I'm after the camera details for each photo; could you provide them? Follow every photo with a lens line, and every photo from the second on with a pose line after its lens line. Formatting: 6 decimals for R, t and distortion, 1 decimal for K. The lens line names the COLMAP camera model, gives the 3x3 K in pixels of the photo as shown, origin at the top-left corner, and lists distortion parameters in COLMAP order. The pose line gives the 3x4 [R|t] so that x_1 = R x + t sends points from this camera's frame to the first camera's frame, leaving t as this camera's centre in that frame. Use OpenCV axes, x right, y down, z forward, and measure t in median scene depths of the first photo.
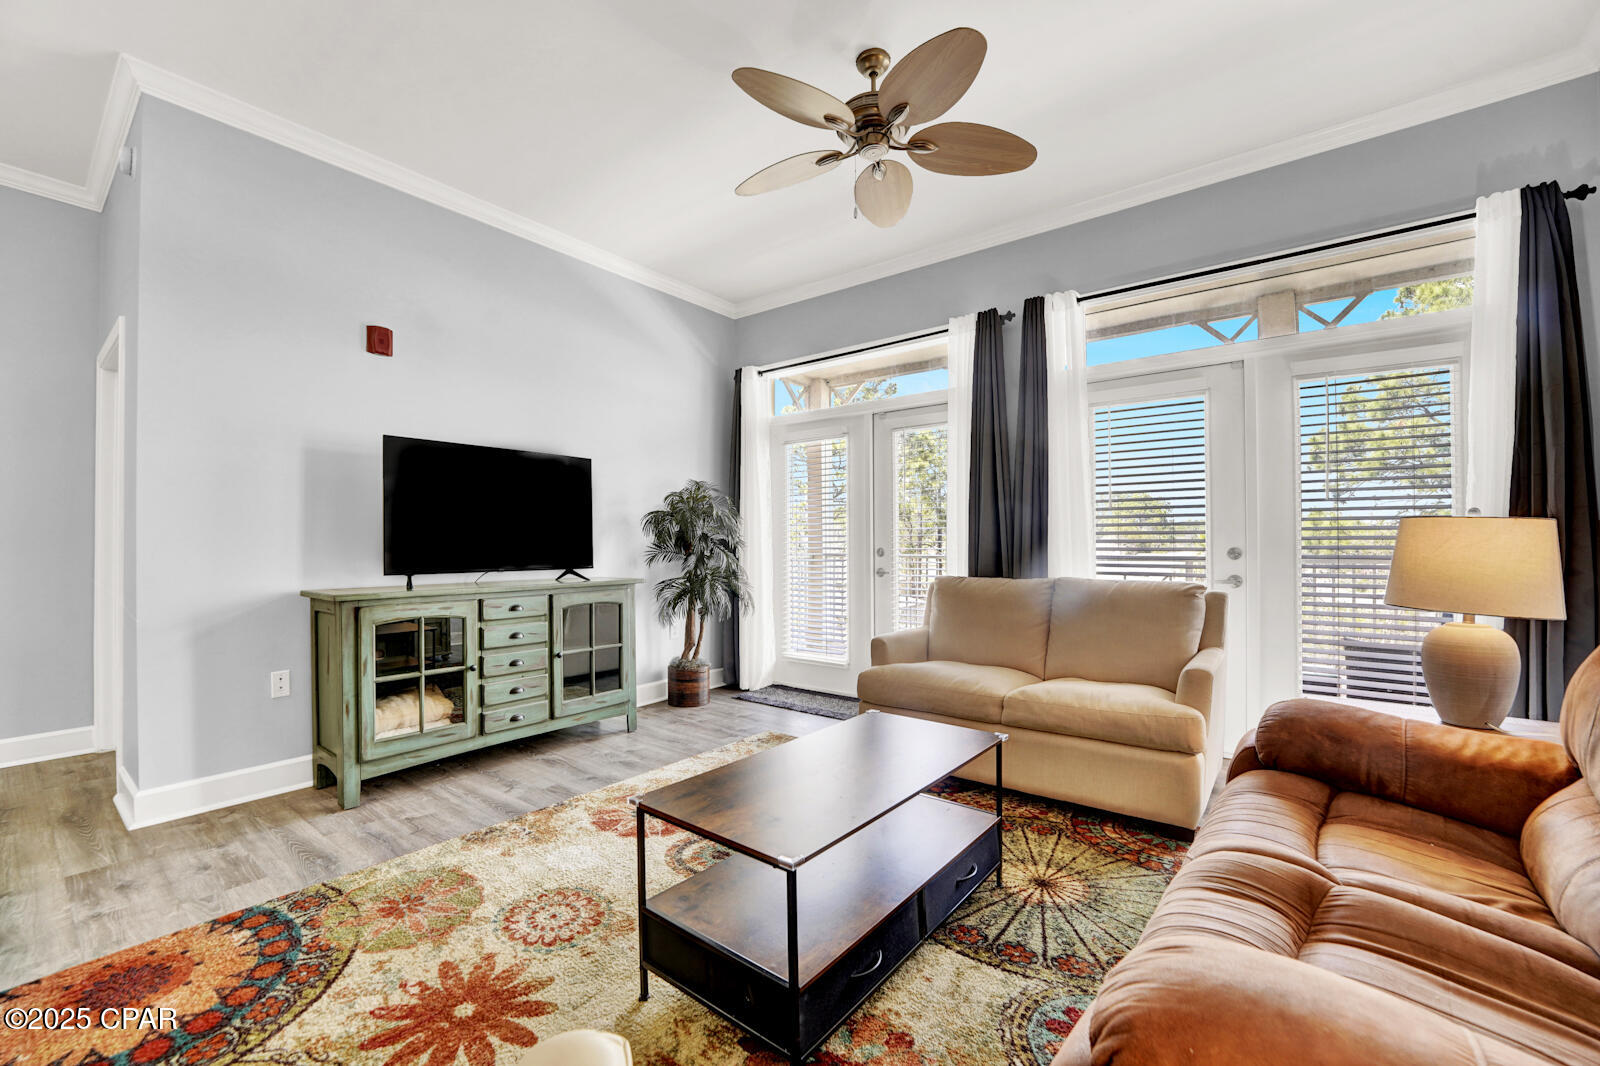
lens RADIAL K [[656.9, 0, 785.2], [0, 656.9, 537.9], [0, 0, 1]] dist [-0.019029, 0.000747]
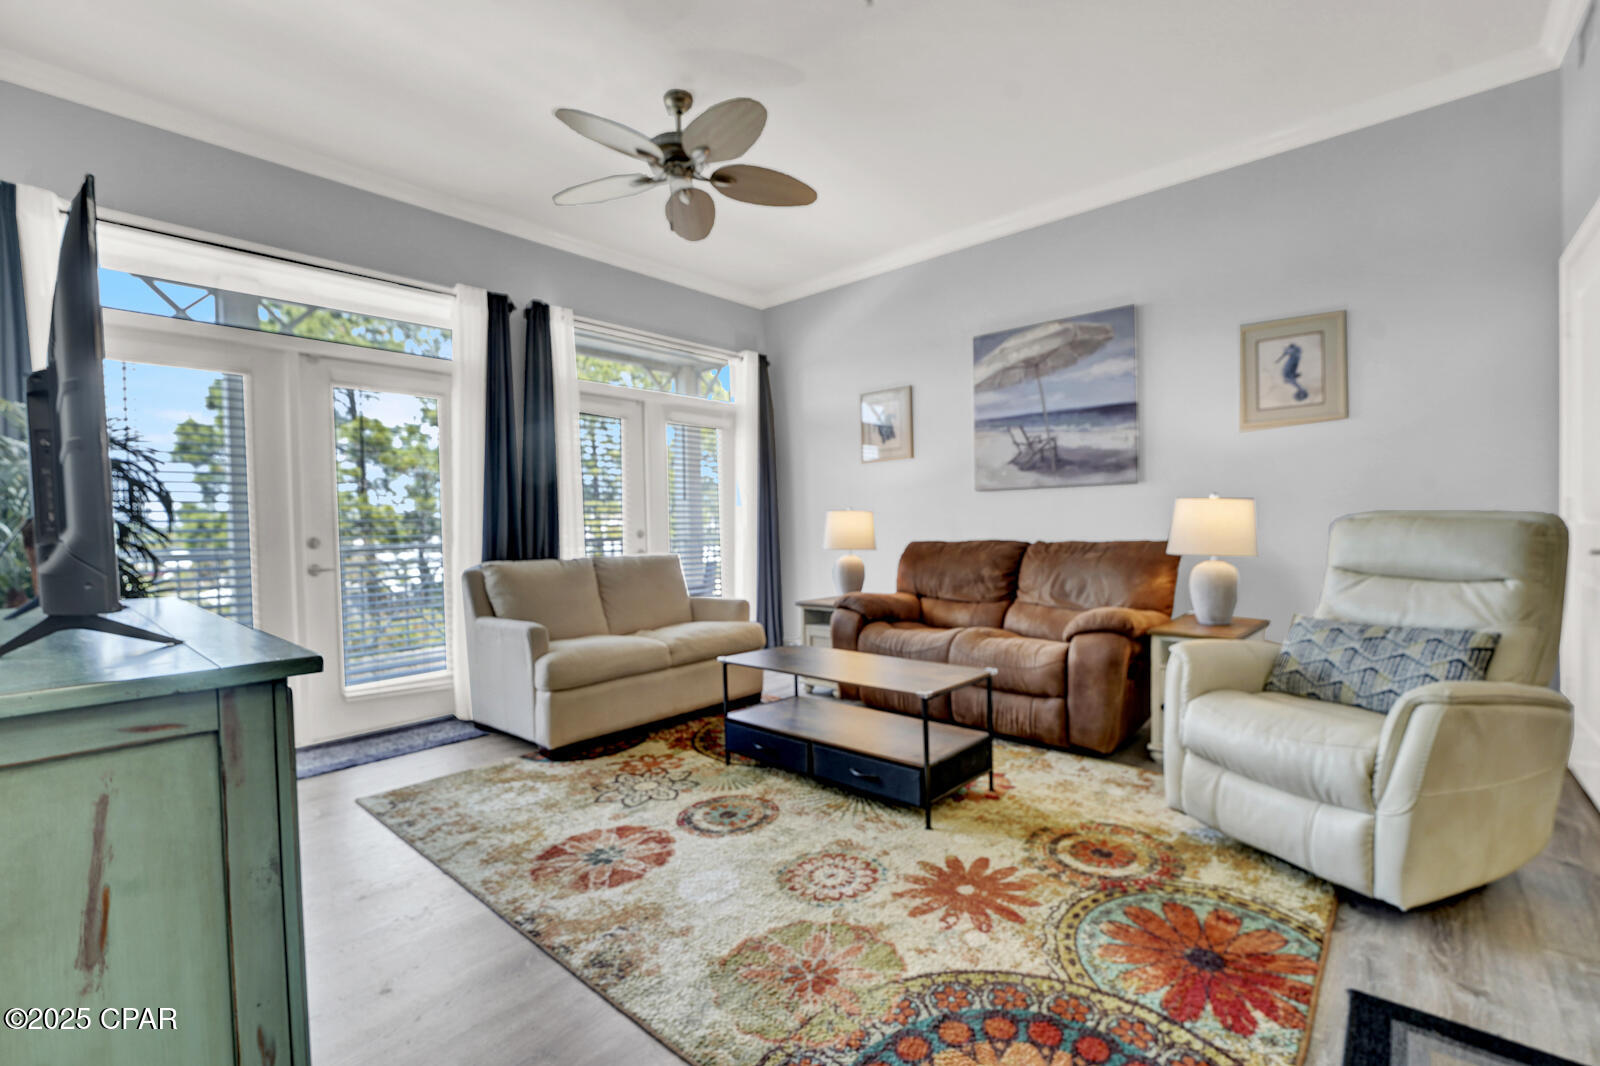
lens RADIAL K [[691.8, 0, 801.1], [0, 691.8, 545.8], [0, 0, 1]] dist [-0.004099, -0.000109]
pose [[0.049274, -0.022470, 0.998533, -1.047187], [0.009732, 0.999710, 0.022017, 0.022878], [-0.998738, 0.008633, 0.049478, 0.717604]]
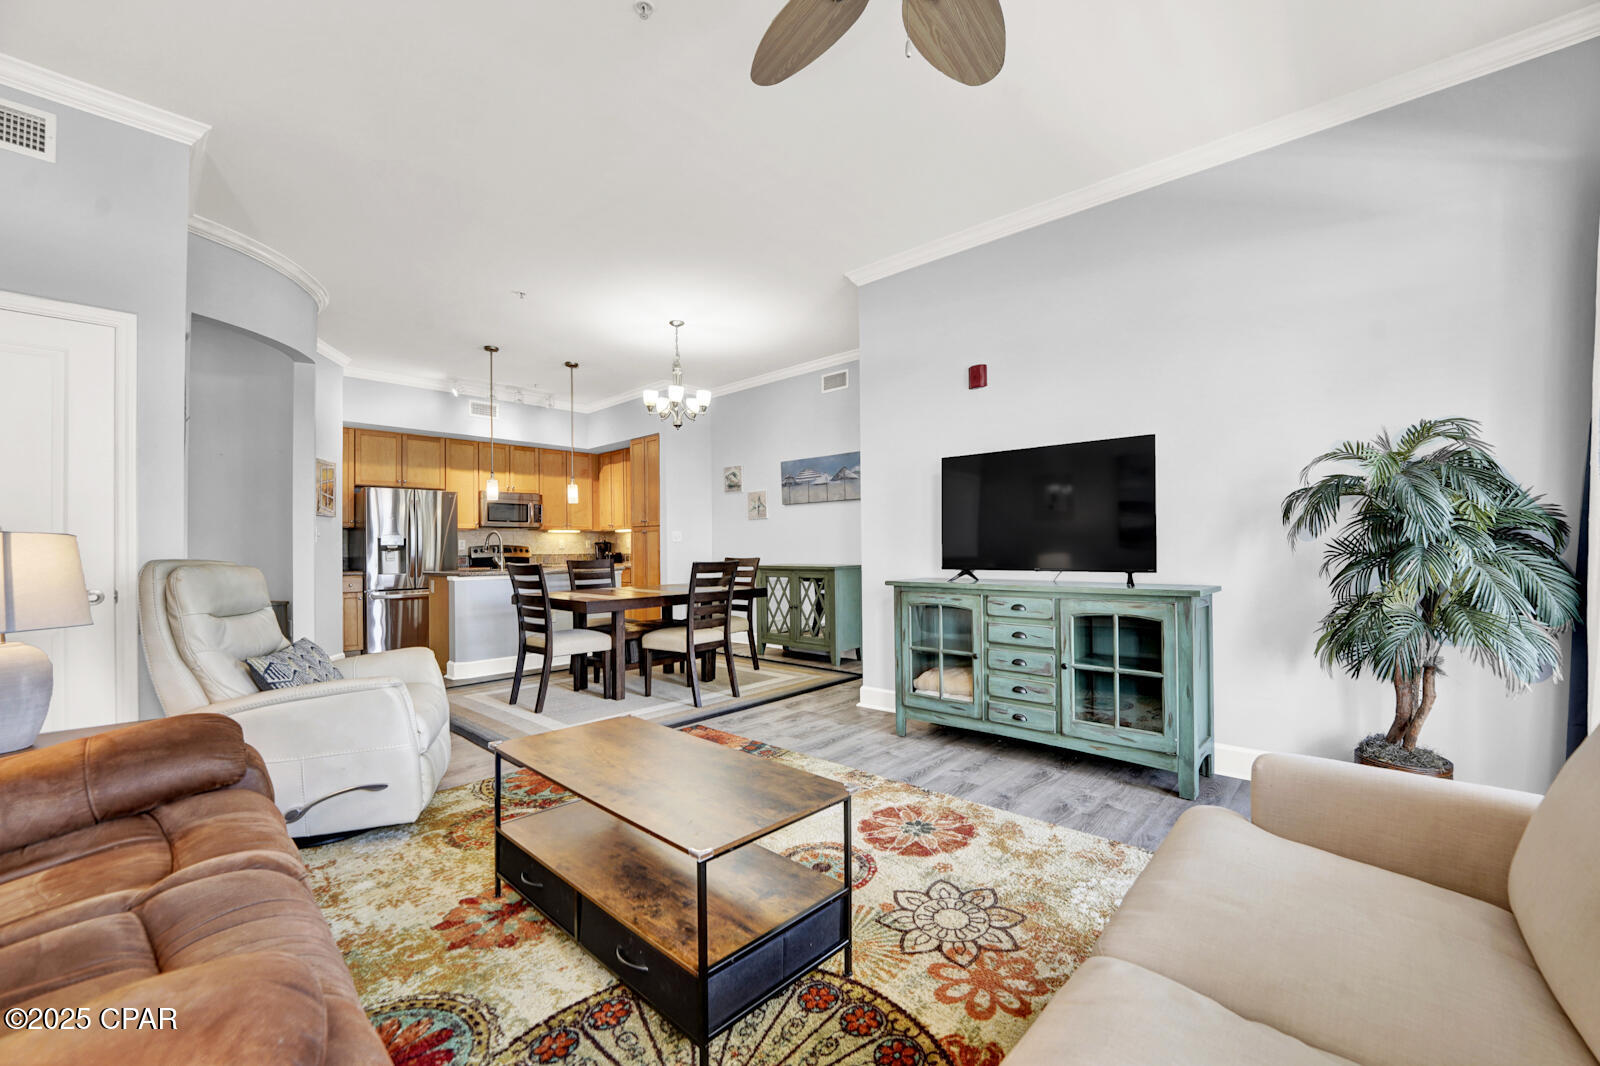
lens RADIAL K [[656.9, 0, 785.7], [0, 656.9, 536.7], [0, 0, 1]] dist [-0.019029, 0.000747]
pose [[-0.092090, -0.011220, -0.995687, 0.764655], [0.023900, 0.999624, -0.013475, 0.005176], [0.995464, -0.025038, -0.091787, 0.913663]]
